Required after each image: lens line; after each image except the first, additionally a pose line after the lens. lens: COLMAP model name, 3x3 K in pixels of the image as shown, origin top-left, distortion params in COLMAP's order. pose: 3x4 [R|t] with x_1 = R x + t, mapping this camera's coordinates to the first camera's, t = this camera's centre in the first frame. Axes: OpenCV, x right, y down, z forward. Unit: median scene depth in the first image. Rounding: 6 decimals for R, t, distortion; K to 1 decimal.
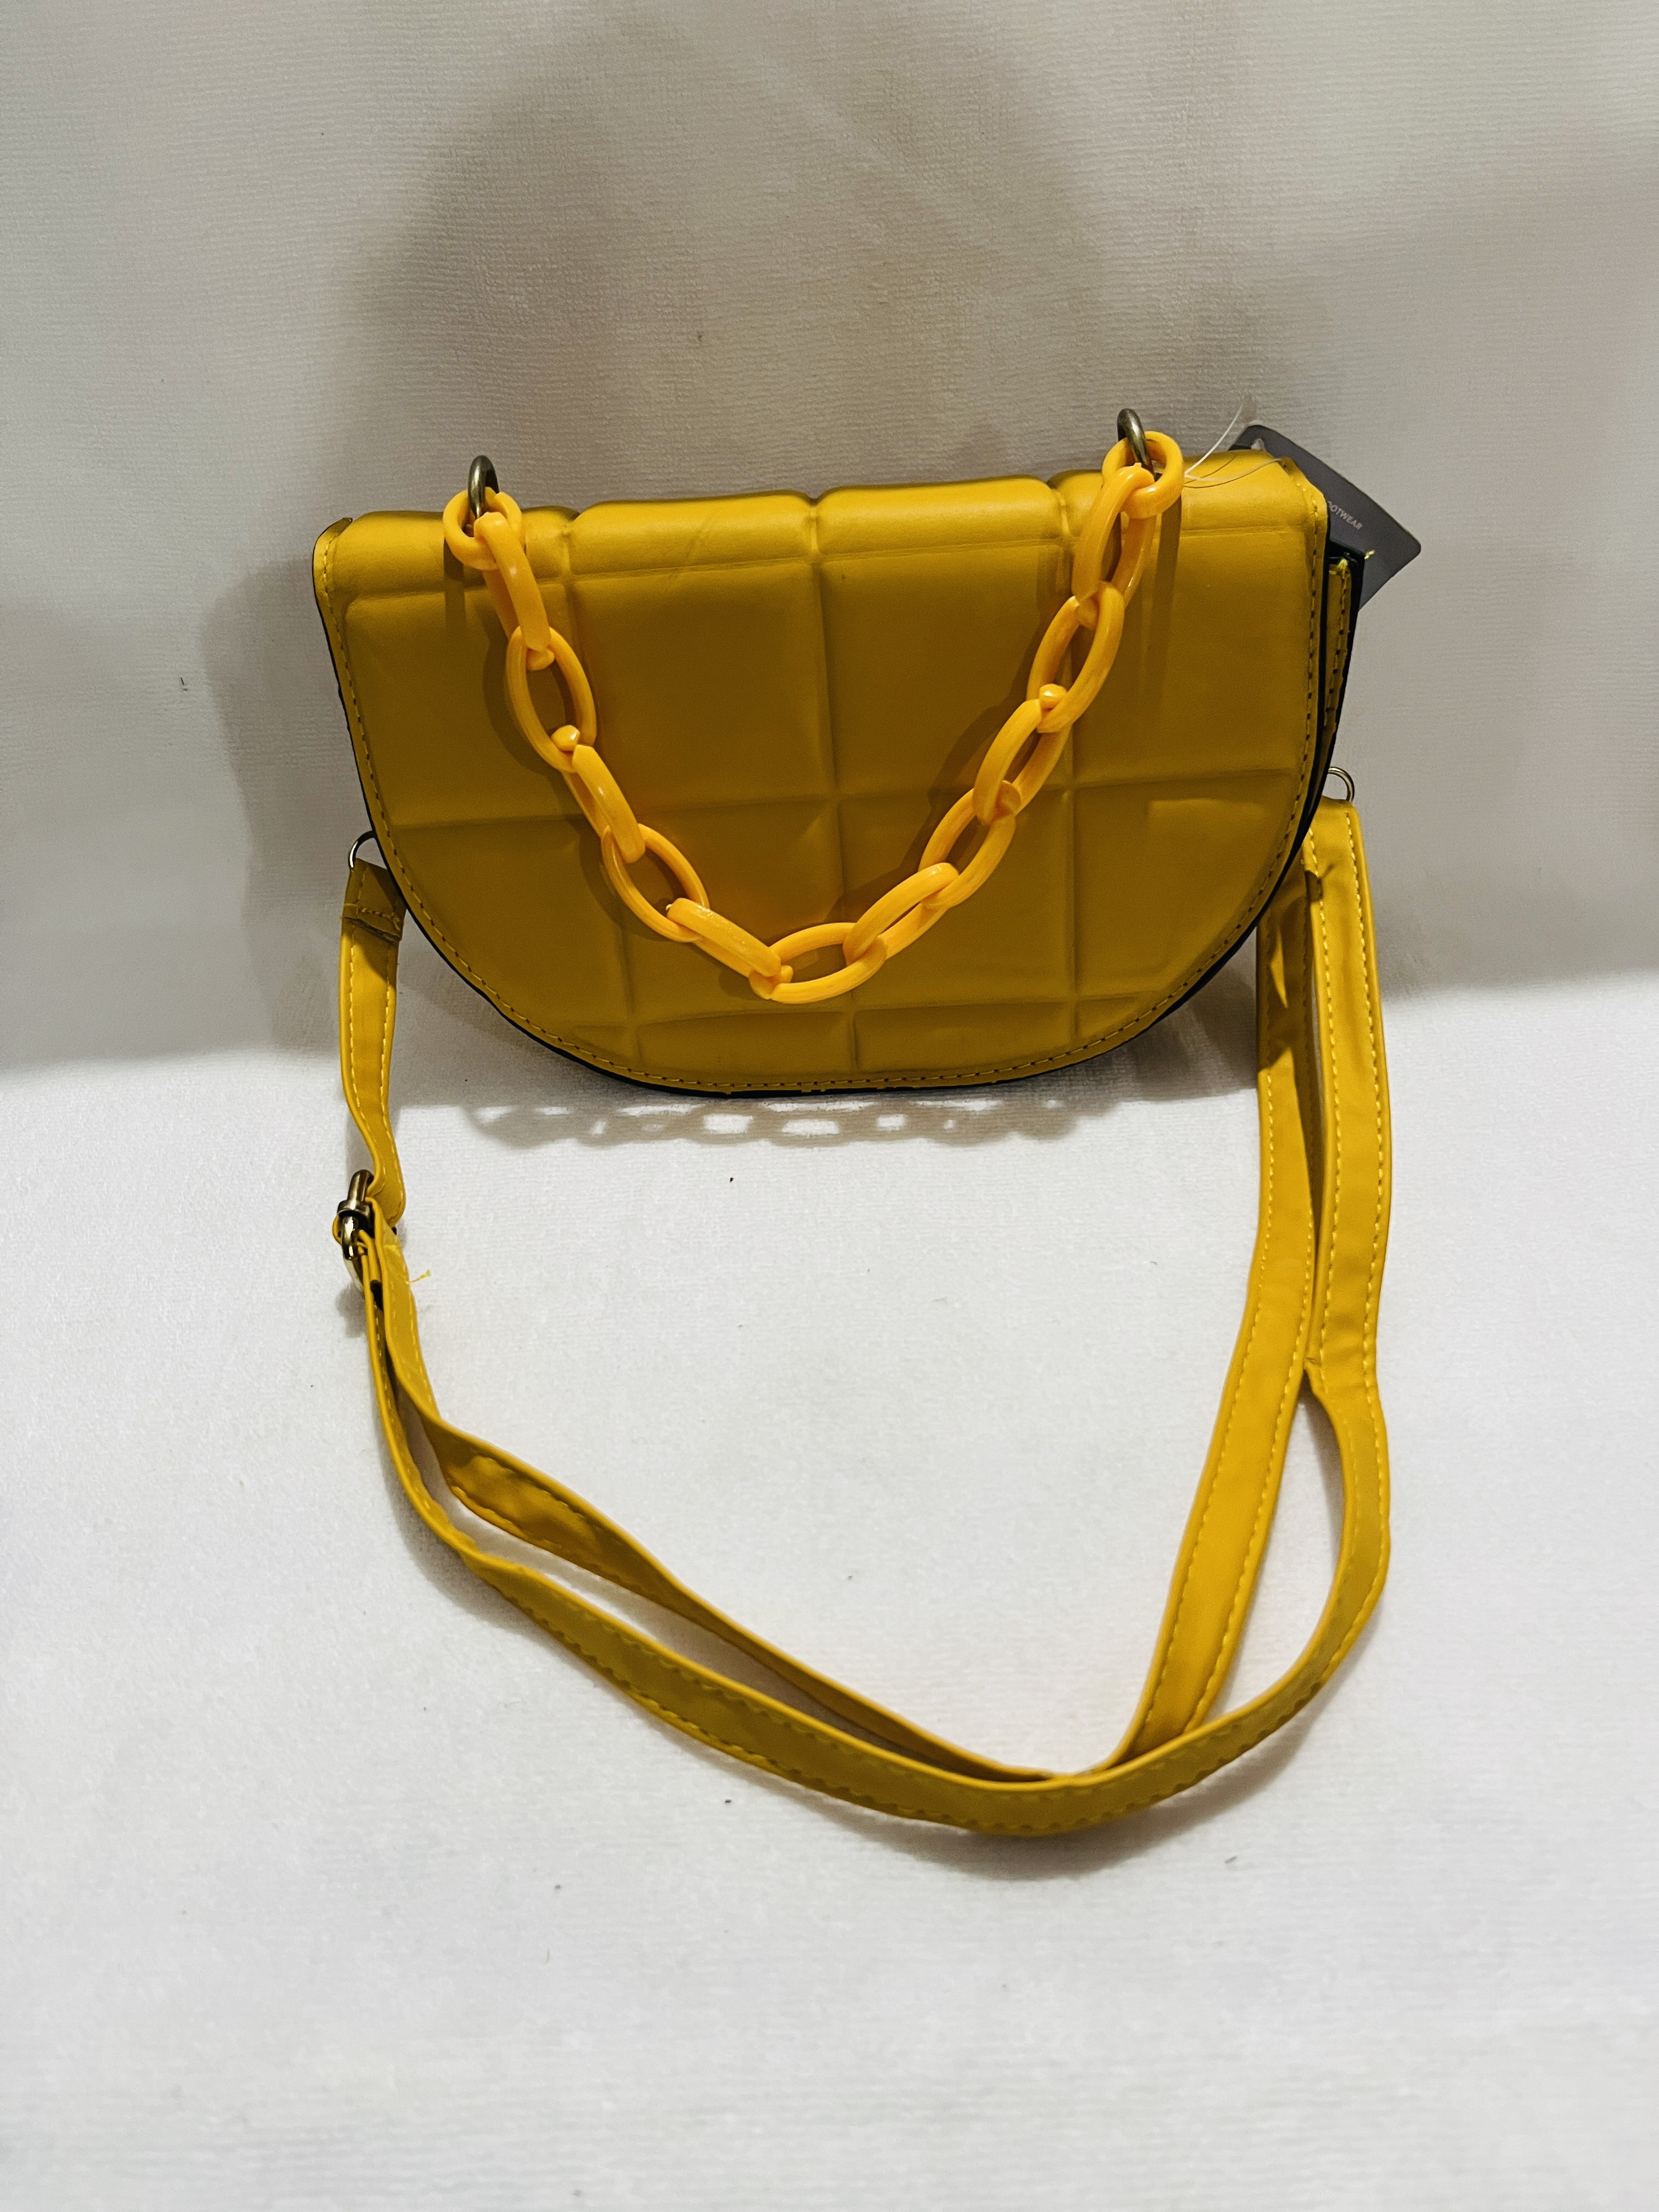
lens RADIAL K [[1659.4, 0, 829.0], [0, 1659.4, 1095.5], [0, 0, 1]] dist [0.035231, -0.068691]
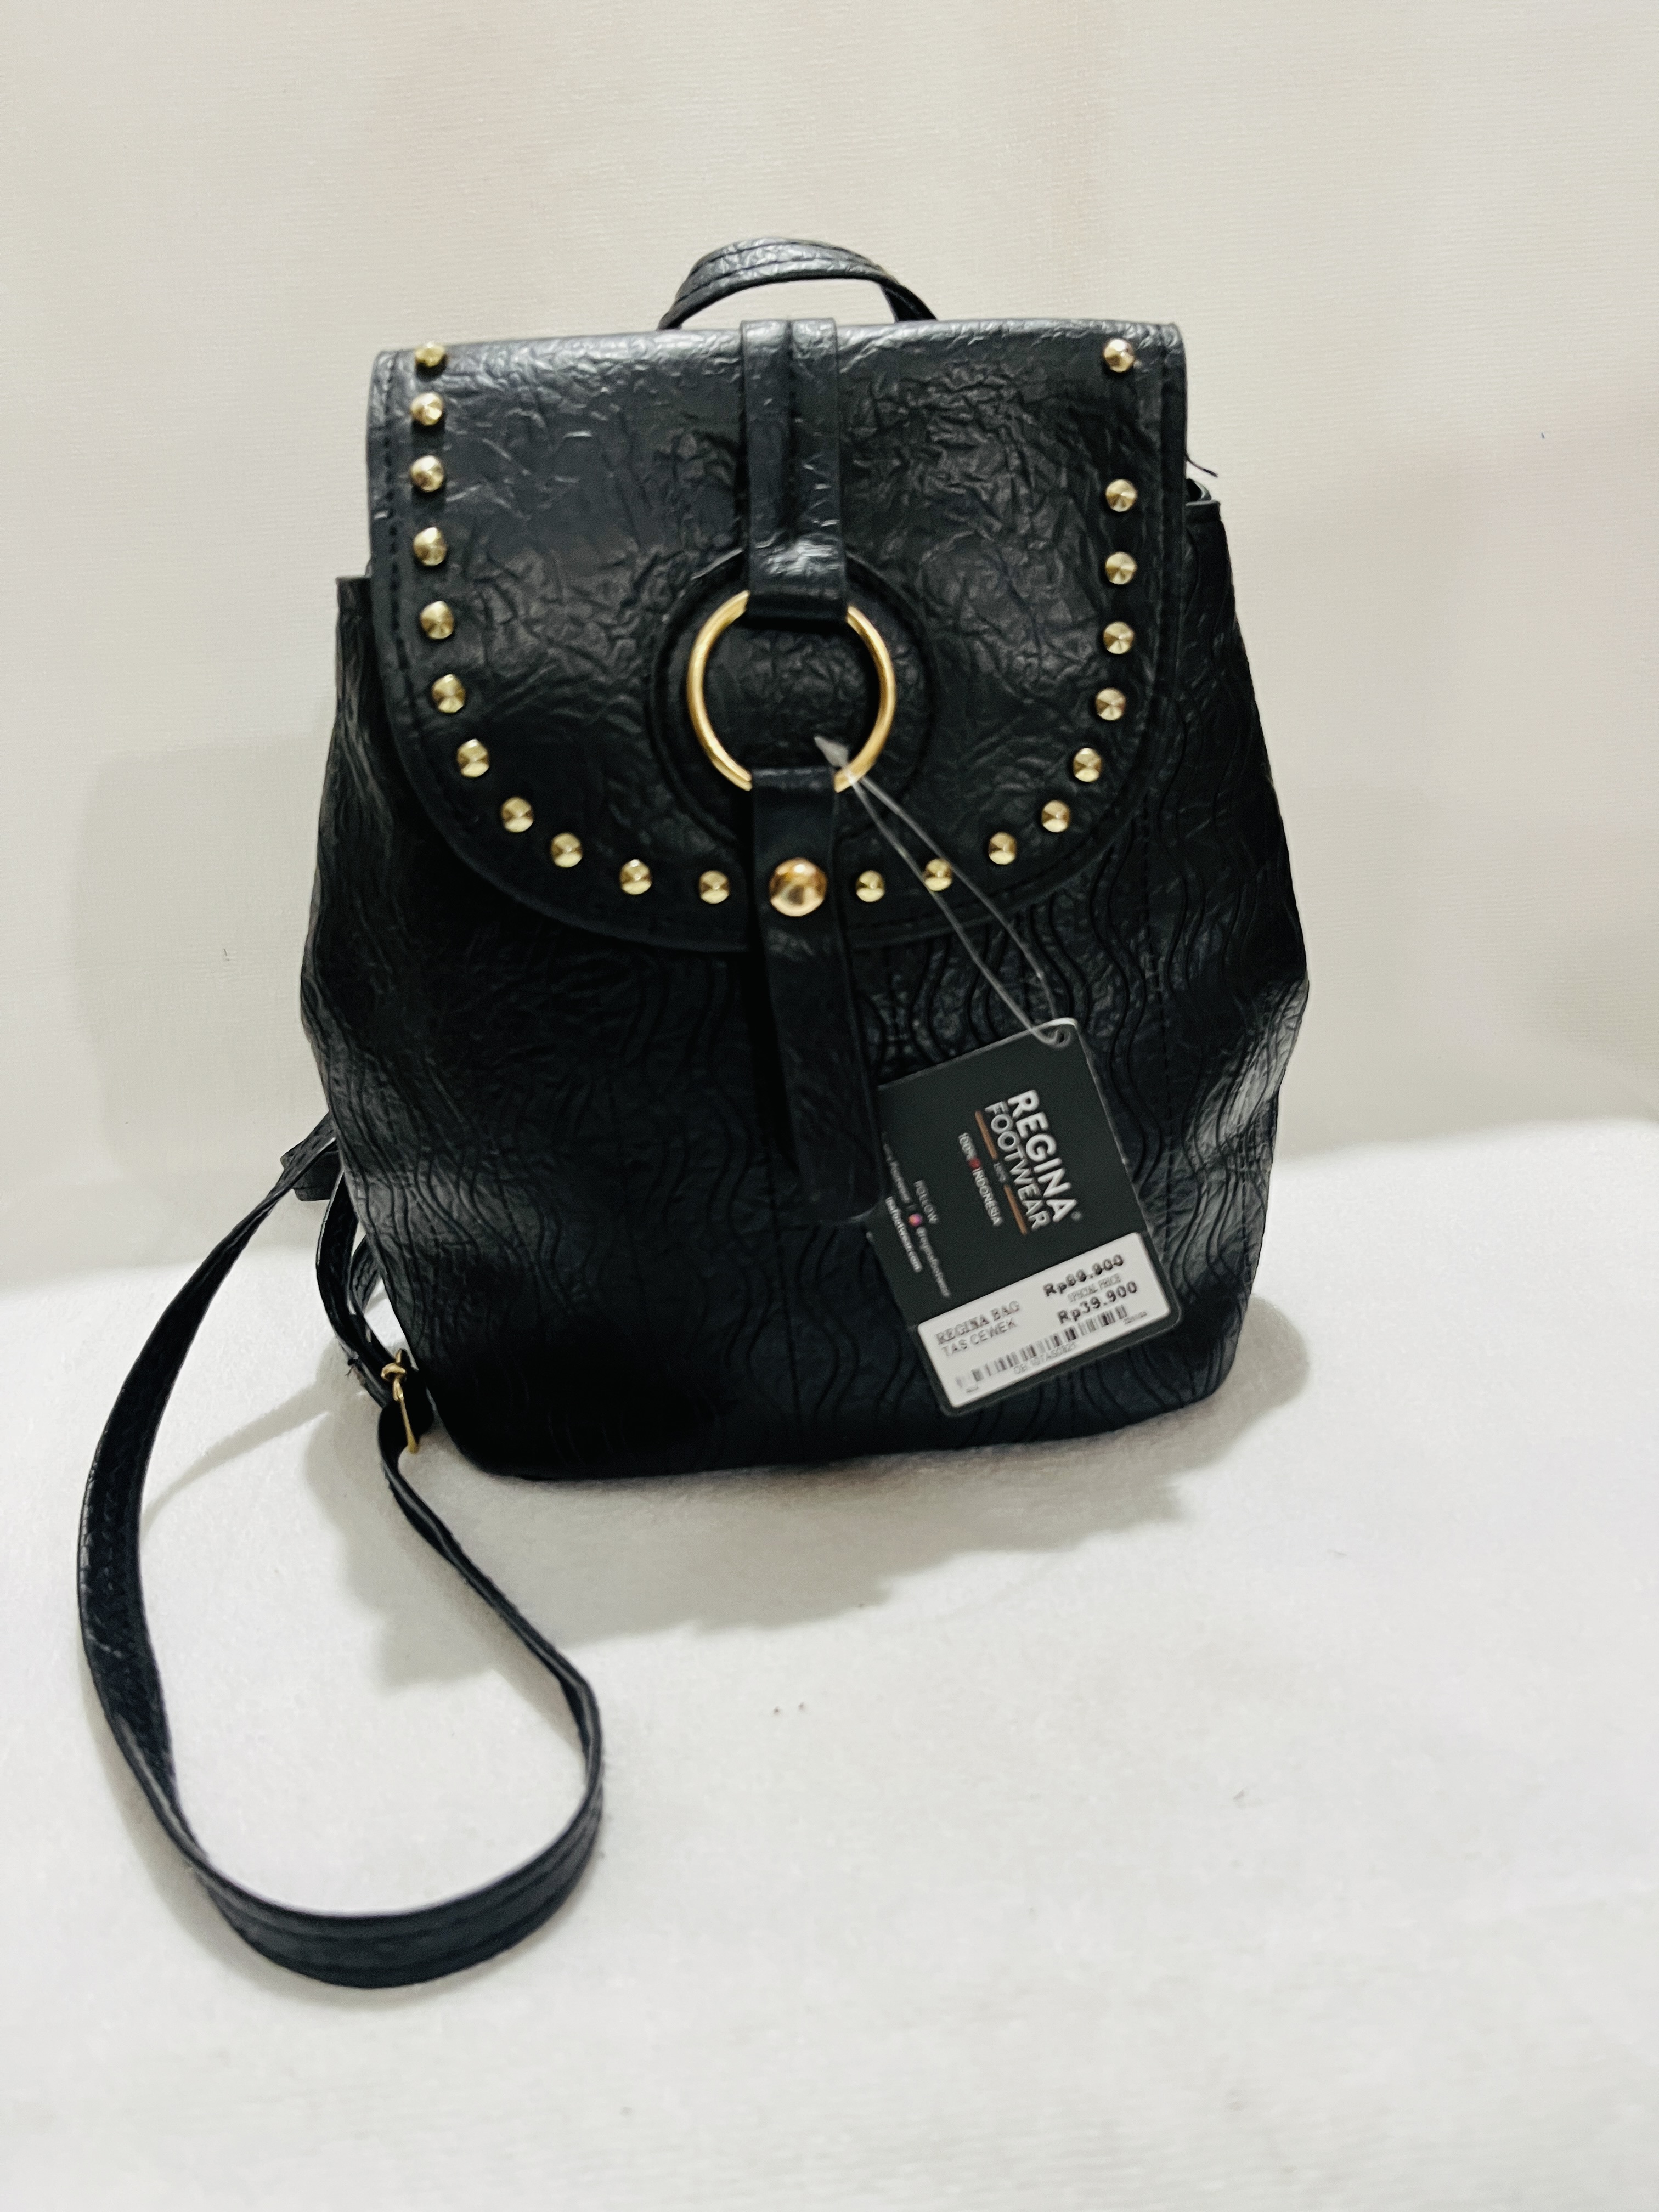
lens RADIAL K [[1659.4, 0, 827.1], [0, 1659.4, 1093.7], [0, 0, 1]] dist [0.035231, -0.068691]
pose [[0.998576, -0.047502, 0.024278, -0.019102], [0.052294, 0.961586, -0.269477, 0.269176], [-0.010544, 0.270363, 0.962701, -0.110433]]
